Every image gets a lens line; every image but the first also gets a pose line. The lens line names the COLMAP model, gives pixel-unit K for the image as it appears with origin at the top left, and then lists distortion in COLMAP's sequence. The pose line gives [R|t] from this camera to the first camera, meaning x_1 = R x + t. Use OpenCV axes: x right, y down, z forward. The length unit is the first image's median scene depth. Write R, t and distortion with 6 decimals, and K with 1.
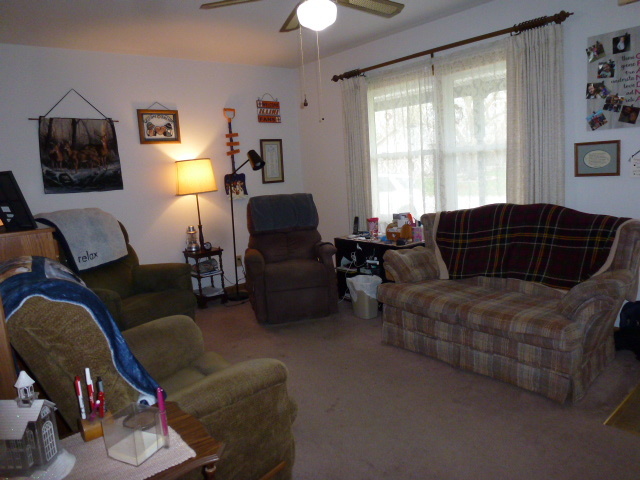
lens RADIAL K [[455.9, 0, 319.6], [0, 455.9, 235.0], [0, 0, 1]] dist [-0.036617, 0.004373]
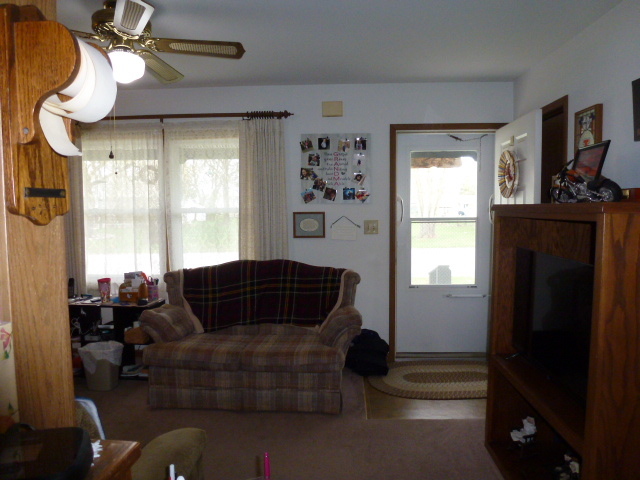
lens RADIAL K [[447.0, 0, 335.0], [0, 447.0, 239.5], [0, 0, 1]] dist [-0.034629, 0.001060]
pose [[0.688453, 0.016007, 0.725105, -0.266393], [0.068734, 0.993817, -0.087198, -0.006970], [-0.722017, 0.109871, 0.683096, 0.051833]]
